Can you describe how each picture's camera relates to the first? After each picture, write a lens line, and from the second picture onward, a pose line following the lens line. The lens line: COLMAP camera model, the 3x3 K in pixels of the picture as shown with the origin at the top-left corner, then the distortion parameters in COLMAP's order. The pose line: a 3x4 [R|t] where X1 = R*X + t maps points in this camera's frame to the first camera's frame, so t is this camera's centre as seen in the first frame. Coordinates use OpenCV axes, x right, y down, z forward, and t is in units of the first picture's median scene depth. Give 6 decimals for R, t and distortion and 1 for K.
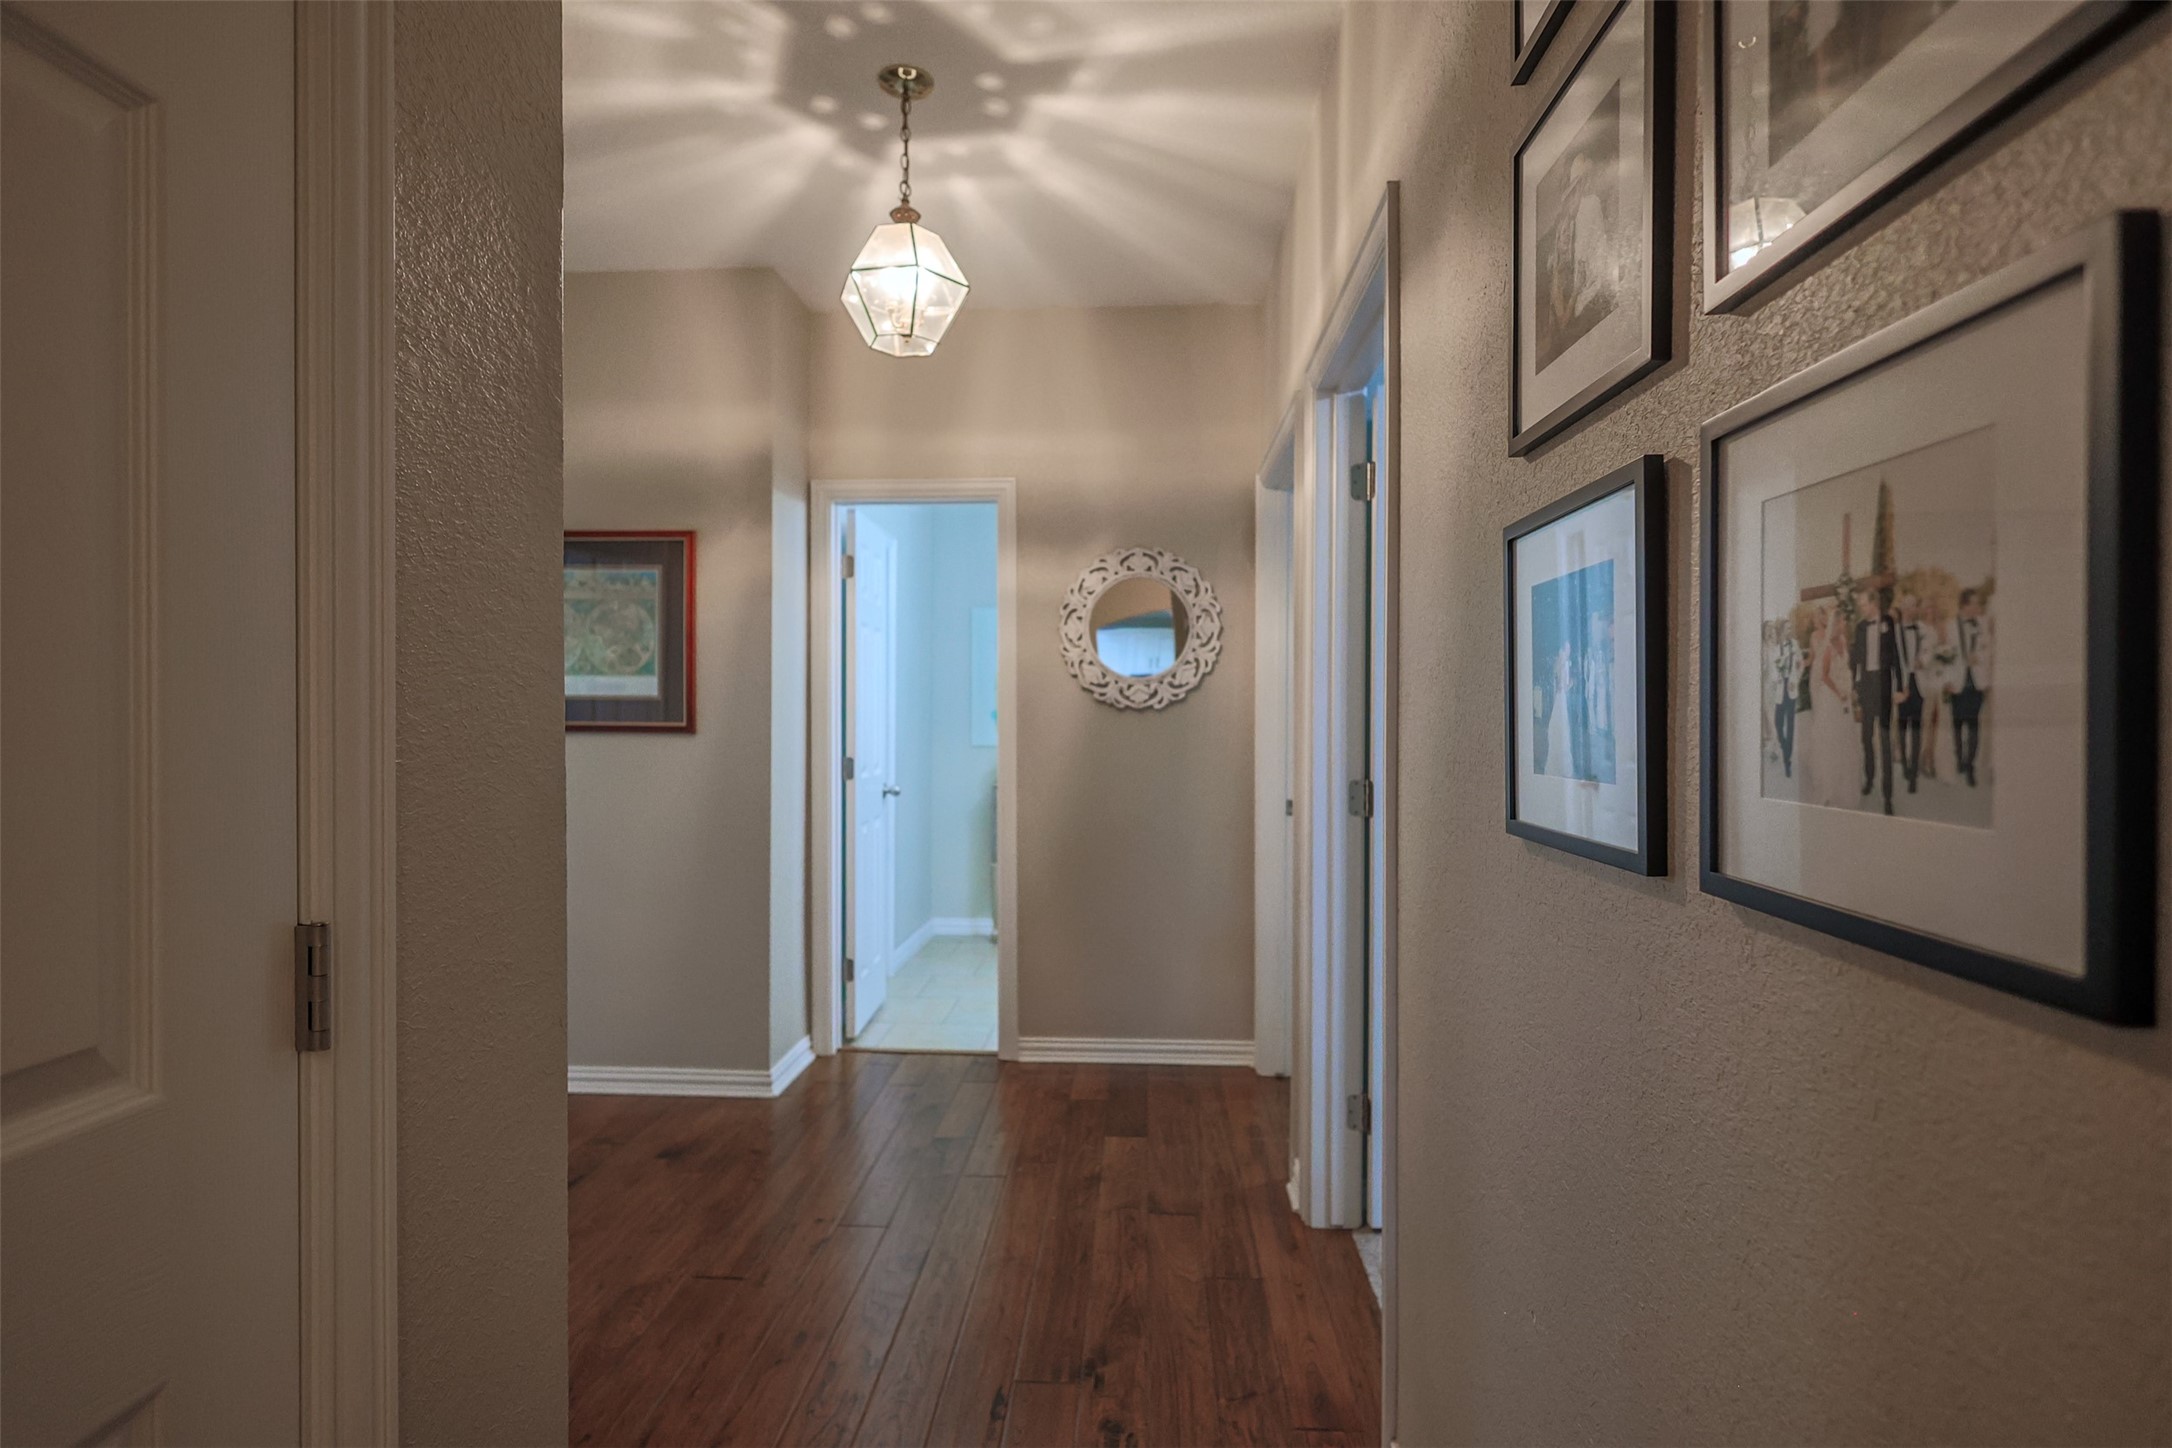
lens RADIAL K [[1057.1, 0, 1088.4], [0, 1057.1, 720.2], [0, 0, 1]] dist [-0.002579, -0.000752]
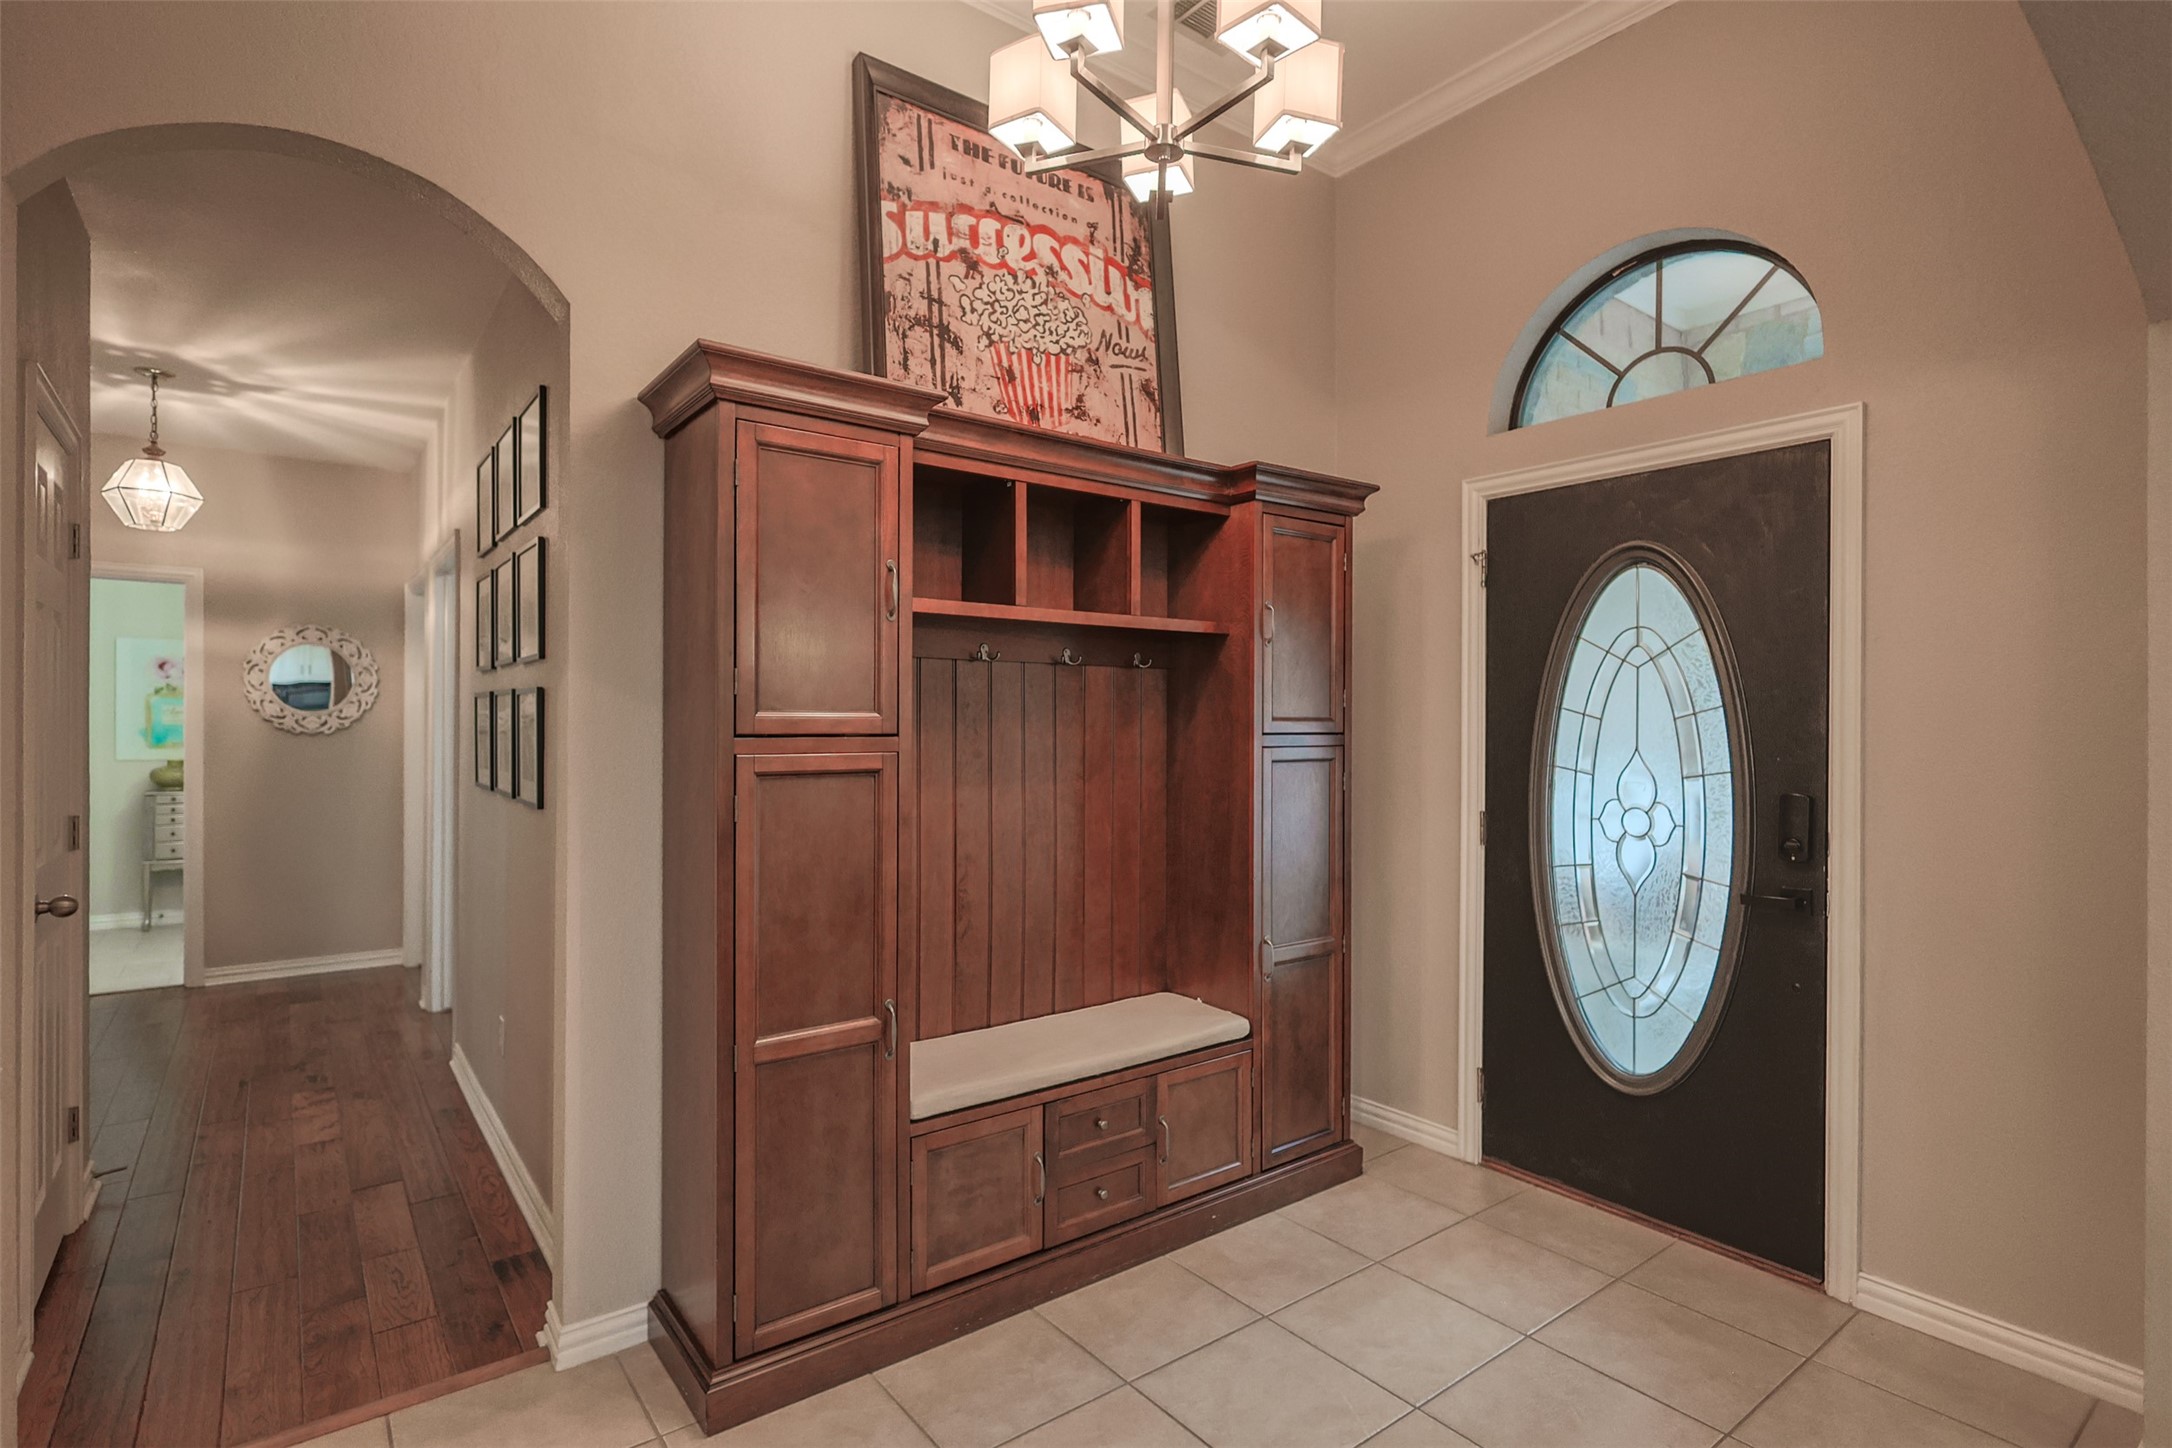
lens RADIAL K [[1057.1, 0, 1088.4], [0, 1057.1, 720.2], [0, 0, 1]] dist [-0.002579, -0.000752]
pose [[0.759081, 0.002293, 0.650992, -0.088886], [-0.004858, 0.999986, 0.002143, -0.037853], [-0.650978, -0.004789, 0.759082, -0.829293]]
